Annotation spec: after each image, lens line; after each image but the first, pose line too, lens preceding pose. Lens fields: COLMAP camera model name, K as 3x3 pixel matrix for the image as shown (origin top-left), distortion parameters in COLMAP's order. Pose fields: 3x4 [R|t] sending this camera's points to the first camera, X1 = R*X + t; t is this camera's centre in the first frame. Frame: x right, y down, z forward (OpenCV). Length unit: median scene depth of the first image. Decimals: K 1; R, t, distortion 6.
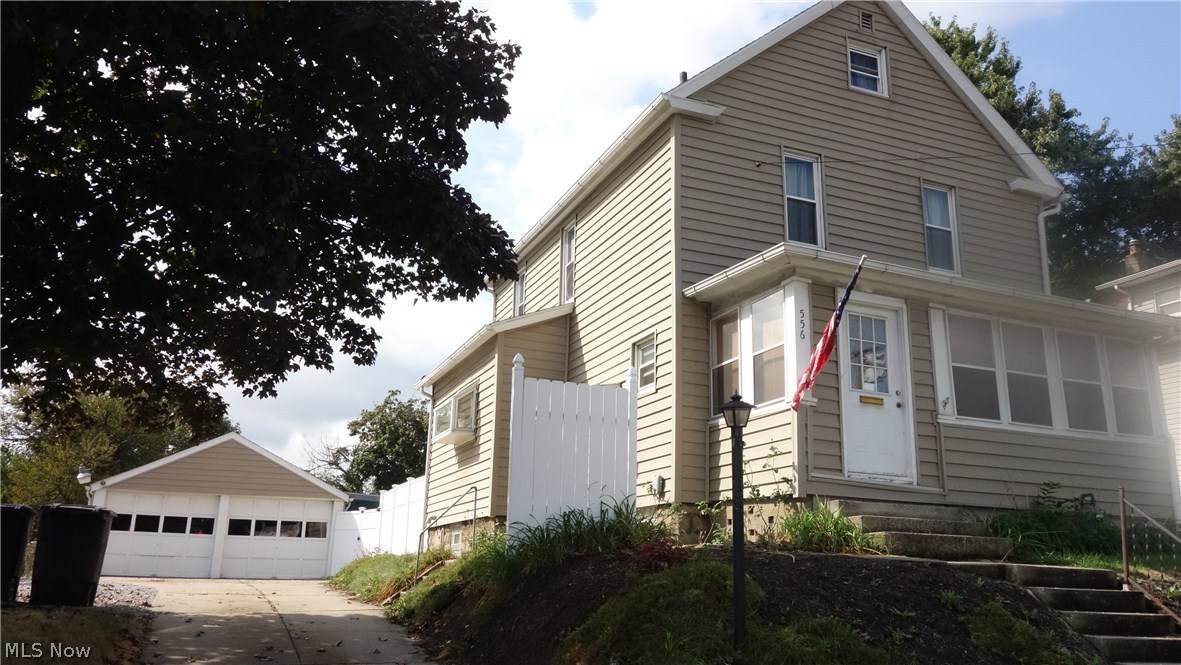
lens RADIAL K [[938.1, 0, 592.3], [0, 938.1, 331.4], [0, 0, 1]] dist [0.002297, -0.000174]
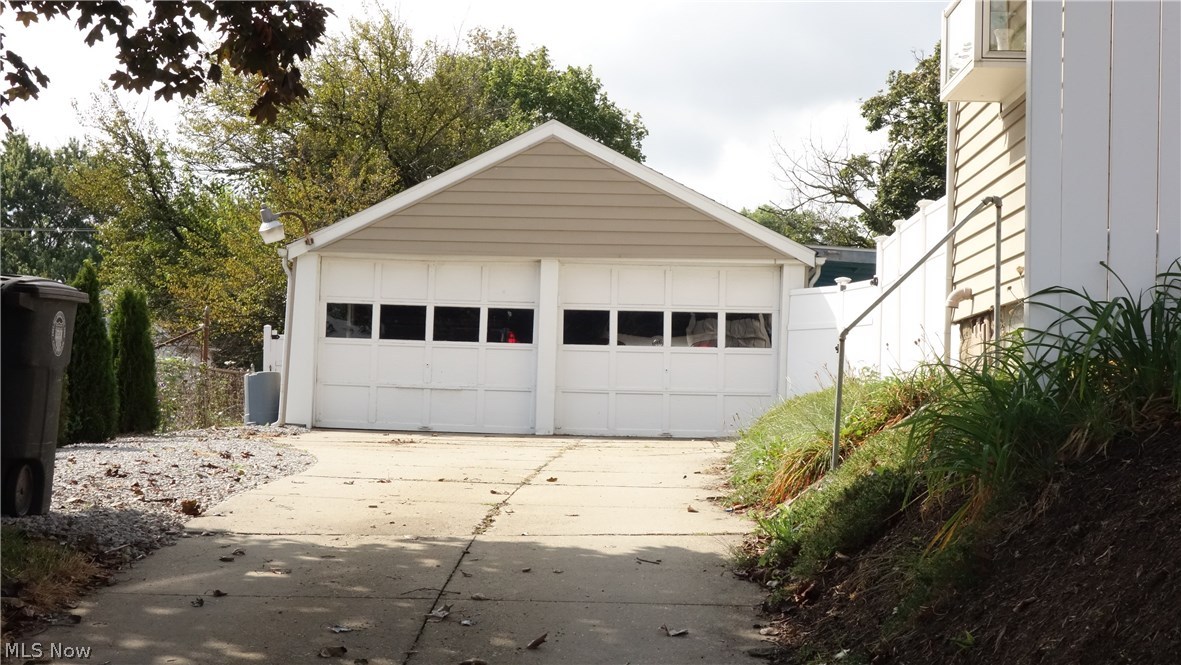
lens RADIAL K [[1968.4, 0, 589.4], [0, 1968.4, 330.9], [0, 0, 1]] dist [-0.045371, 0.000000]
pose [[0.912923, -0.015507, -0.407836, 0.017096], [0.099586, 0.977537, 0.185750, 0.032340], [0.395795, -0.210190, 0.893961, 0.142125]]
